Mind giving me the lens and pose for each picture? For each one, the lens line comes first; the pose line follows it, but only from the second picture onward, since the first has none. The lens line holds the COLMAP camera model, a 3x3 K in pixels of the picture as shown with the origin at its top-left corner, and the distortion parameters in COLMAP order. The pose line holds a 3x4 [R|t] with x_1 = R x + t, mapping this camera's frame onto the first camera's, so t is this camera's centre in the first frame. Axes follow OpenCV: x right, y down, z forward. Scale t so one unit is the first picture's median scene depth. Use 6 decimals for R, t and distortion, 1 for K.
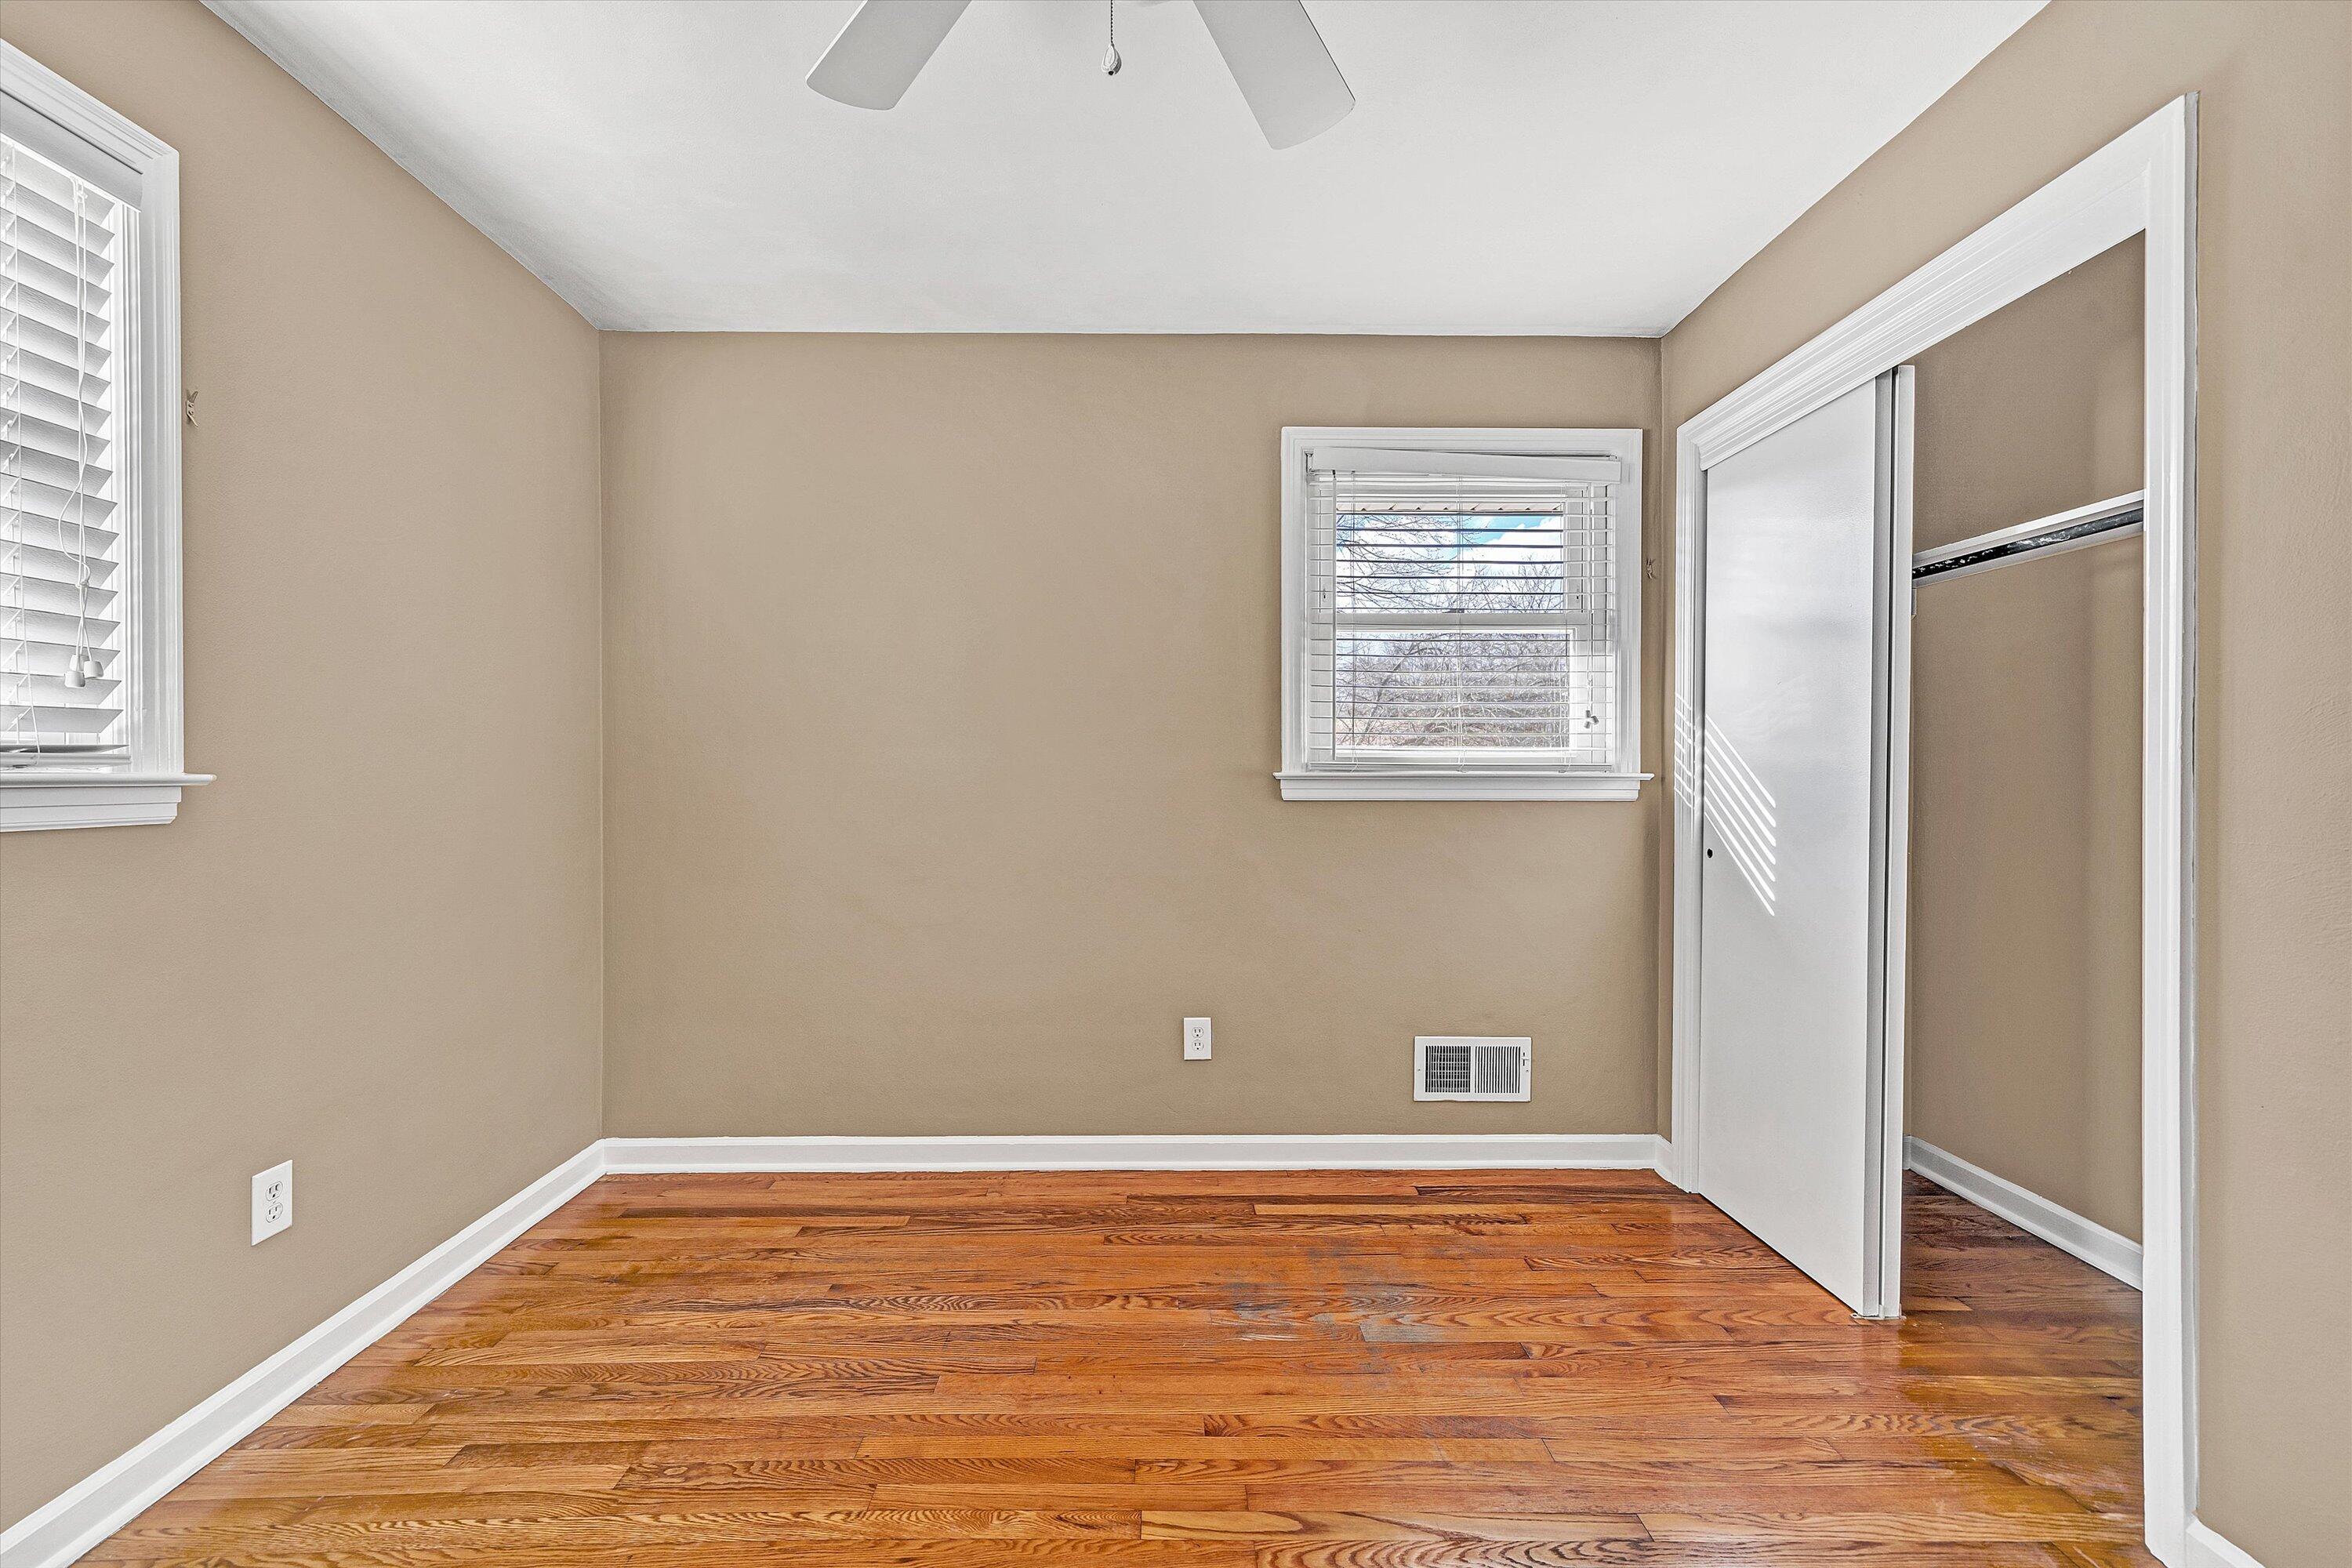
lens RADIAL K [[1000.6, 0, 1094.2], [0, 1000.6, 780.9], [0, 0, 1]] dist [0.004249, 0.000937]
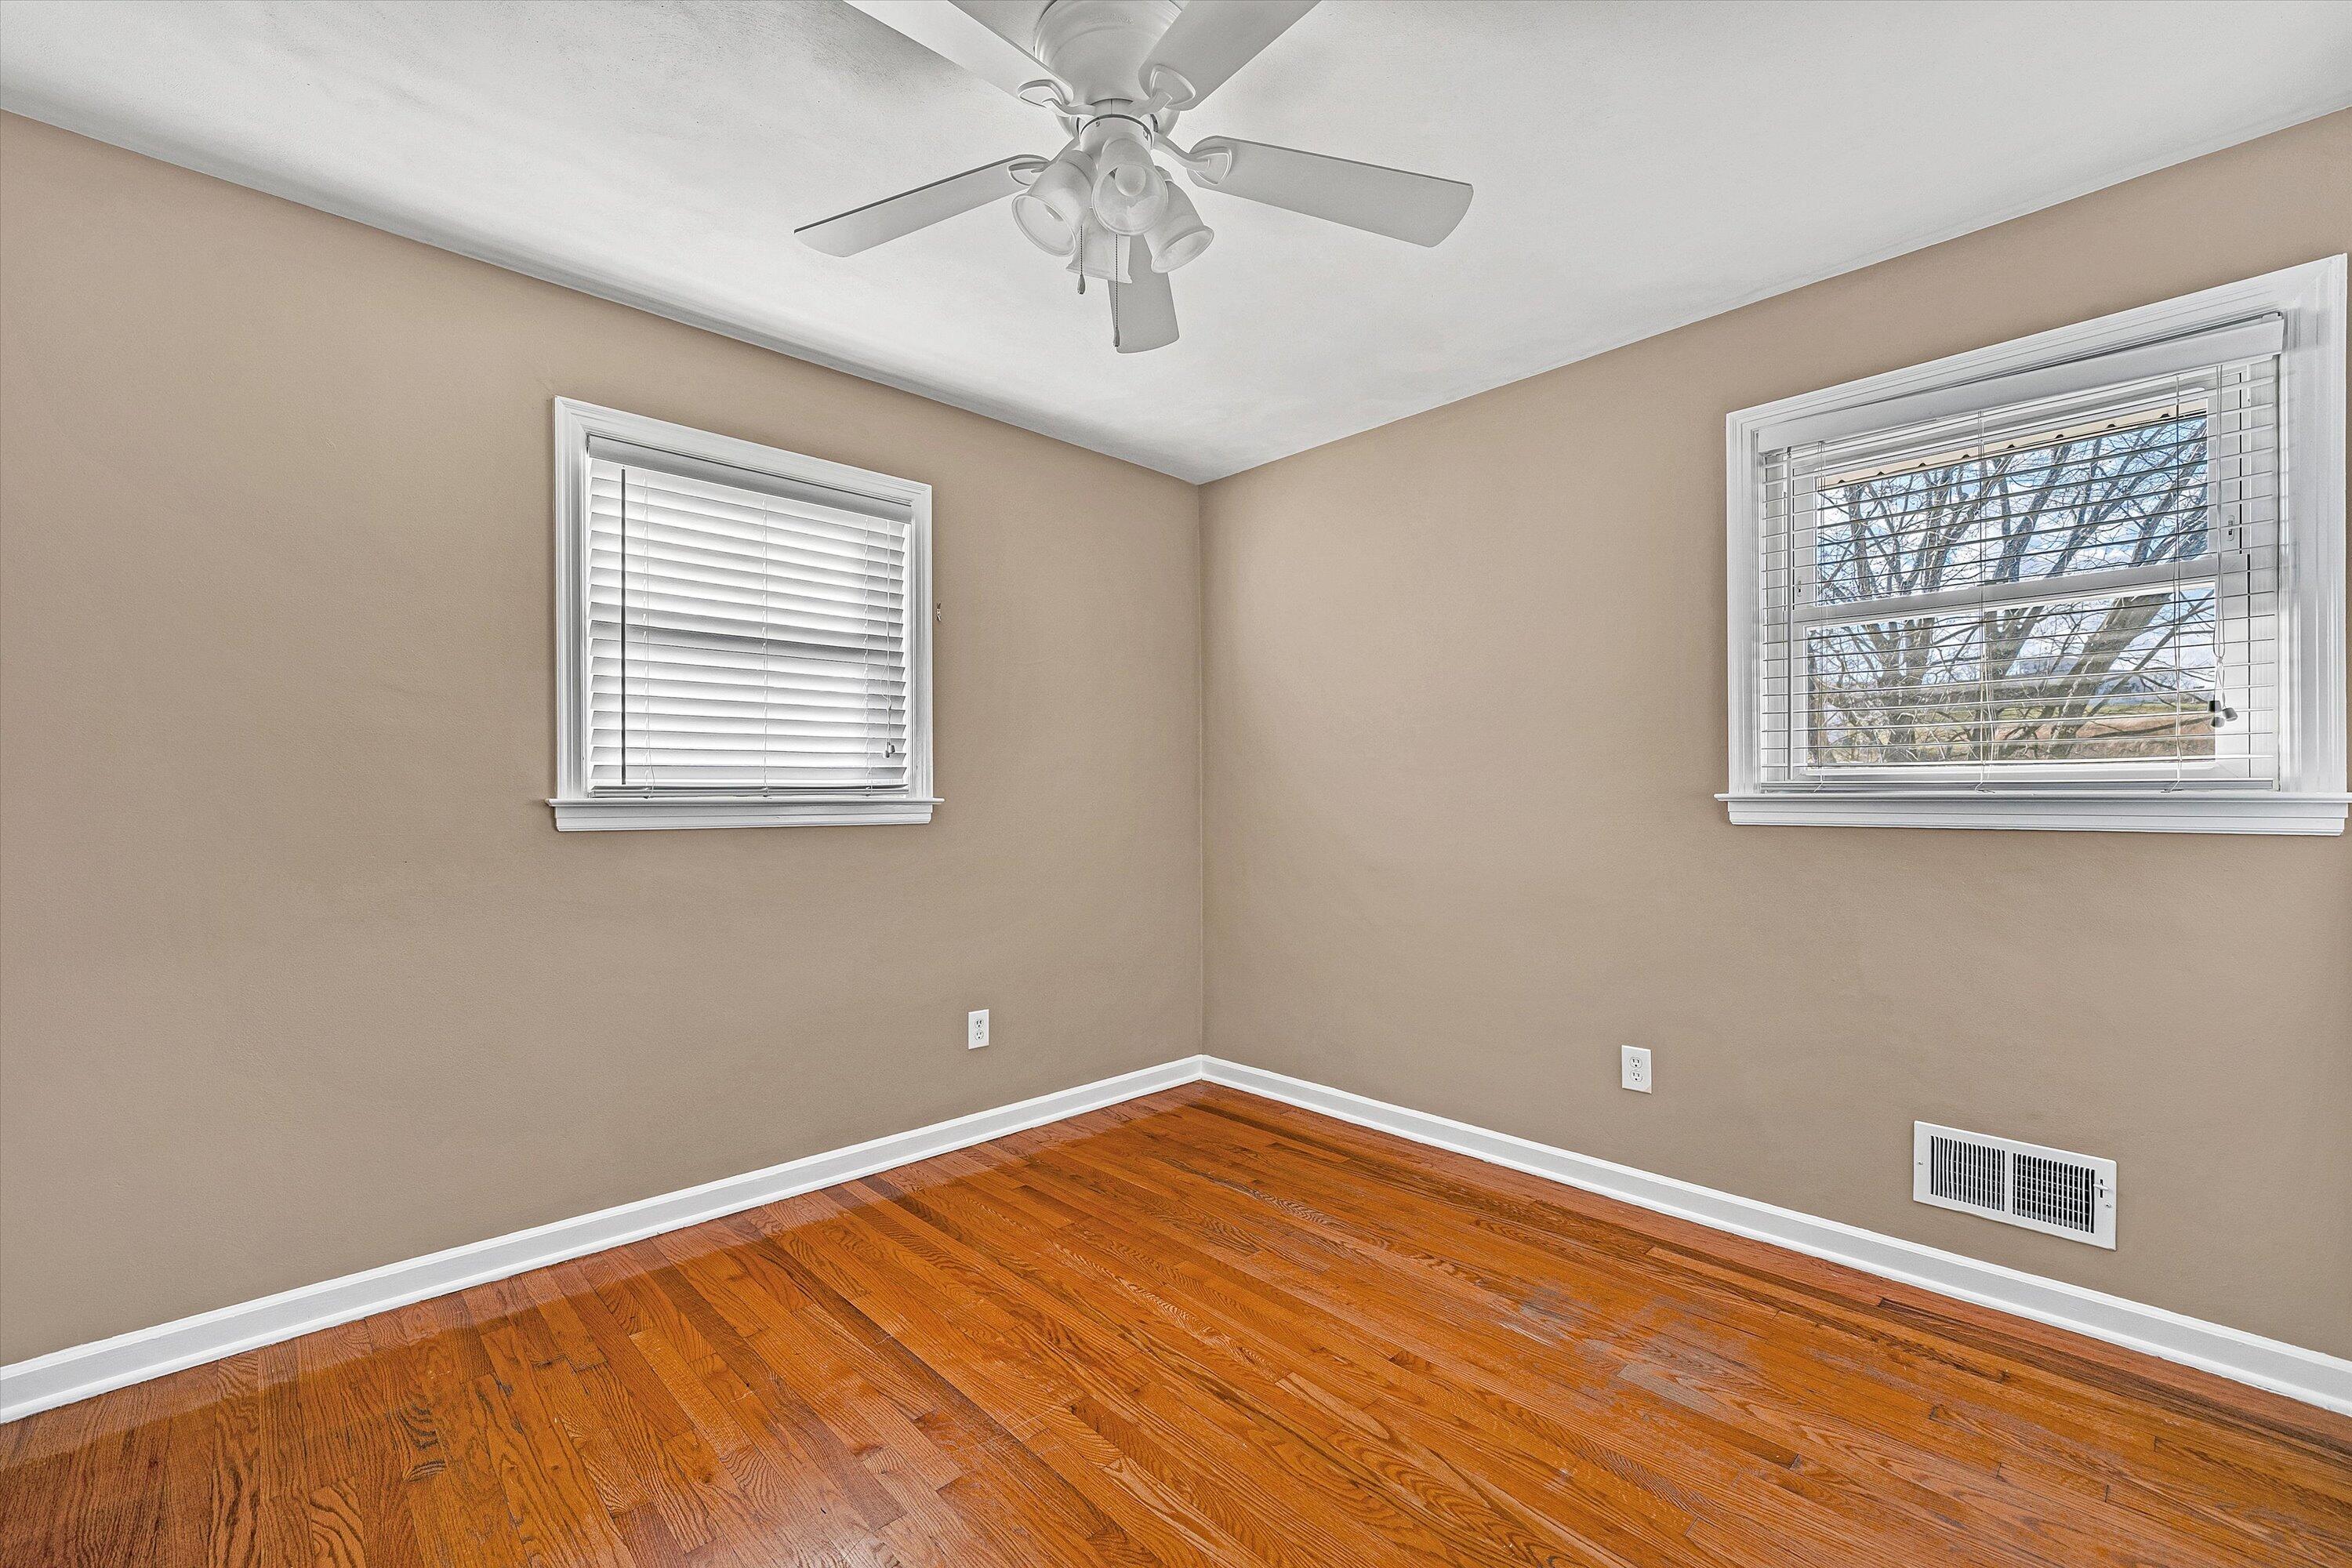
lens RADIAL K [[1000.6, 0, 1165.5], [0, 1000.6, 798.4], [0, 0, 1]] dist [0.004249, 0.000937]
pose [[0.670276, -0.001616, -0.742110, 0.595697], [-0.001662, 0.999992, -0.003679, -0.000110], [0.742110, 0.003699, 0.670268, 0.012339]]
